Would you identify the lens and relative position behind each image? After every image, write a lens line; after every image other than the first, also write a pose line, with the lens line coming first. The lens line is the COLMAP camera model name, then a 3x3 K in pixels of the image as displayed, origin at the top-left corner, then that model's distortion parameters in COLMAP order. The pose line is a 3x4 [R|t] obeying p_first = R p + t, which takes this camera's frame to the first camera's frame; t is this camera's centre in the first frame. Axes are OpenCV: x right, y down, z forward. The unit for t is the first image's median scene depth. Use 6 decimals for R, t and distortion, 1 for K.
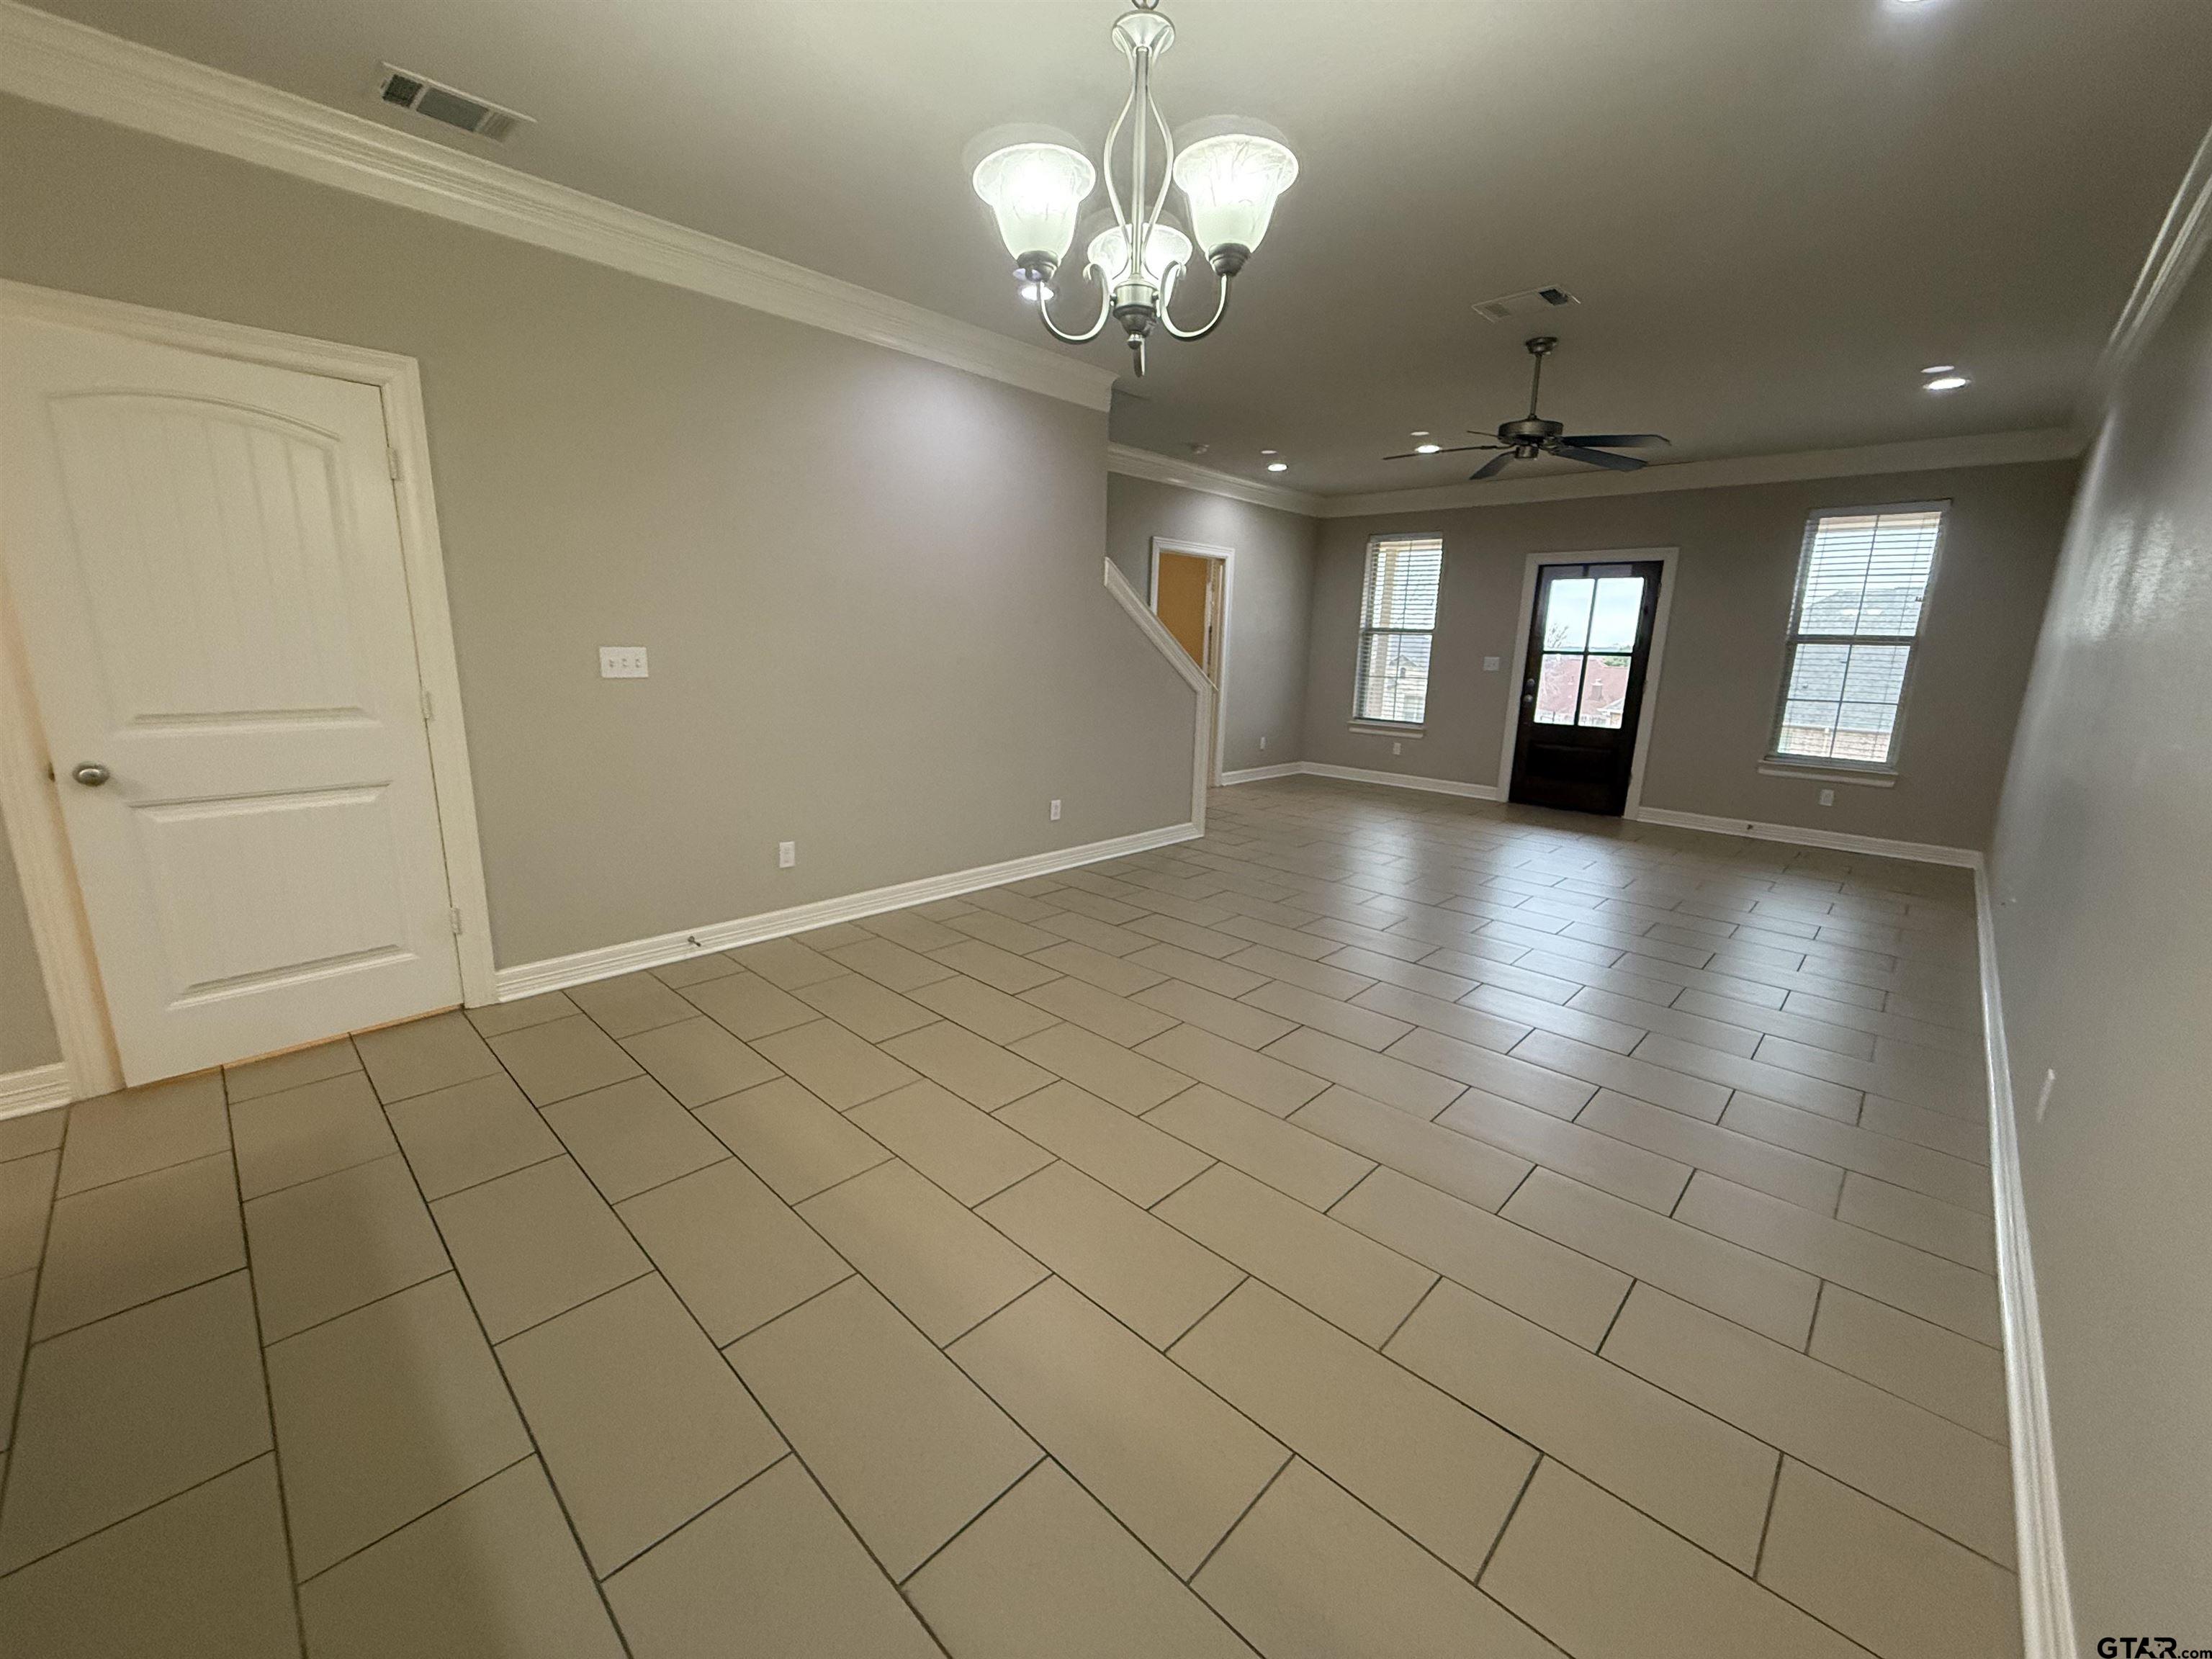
lens RADIAL K [[877.9, 0, 1102.1], [0, 877.9, 828.2], [0, 0, 1]] dist [0.001589, -0.000253]
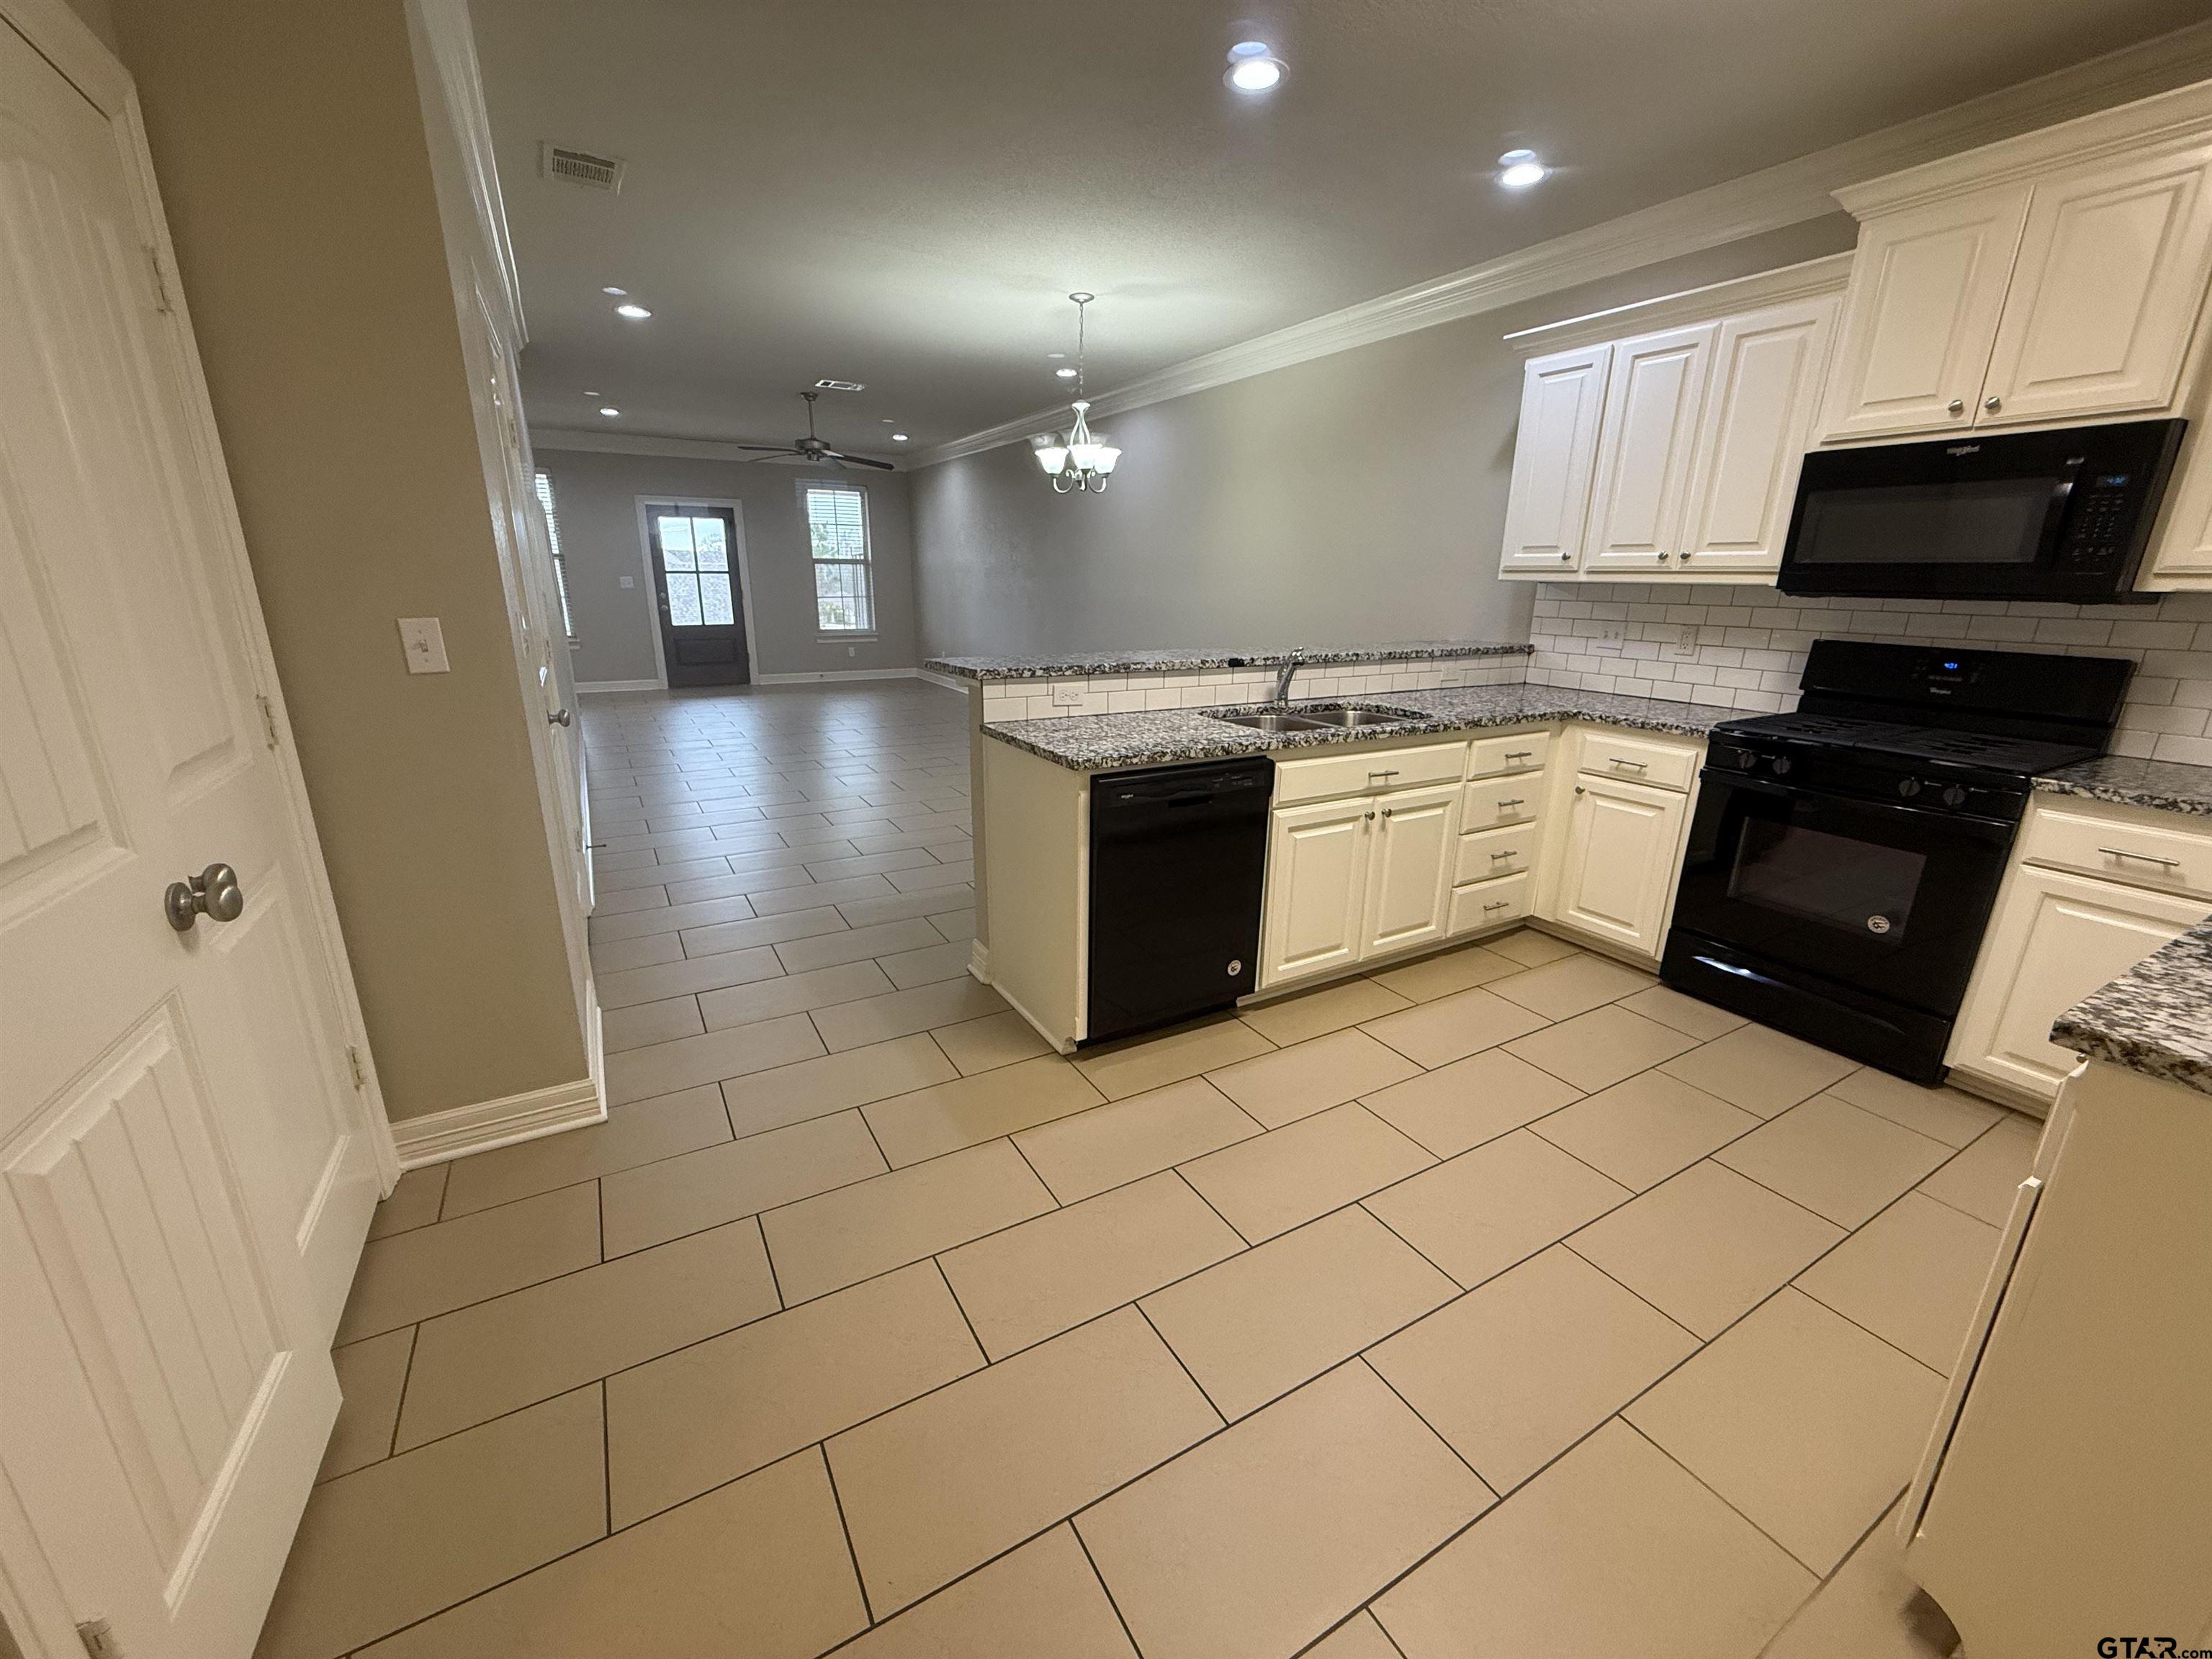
lens RADIAL K [[877.9, 0, 1096.4], [0, 877.9, 825.5], [0, 0, 1]] dist [0.001589, -0.000253]
pose [[0.277842, -0.289681, 0.915909, -0.684306], [0.199569, 0.950053, 0.239941, -0.025454], [-0.939668, 0.116121, 0.321776, 0.000904]]
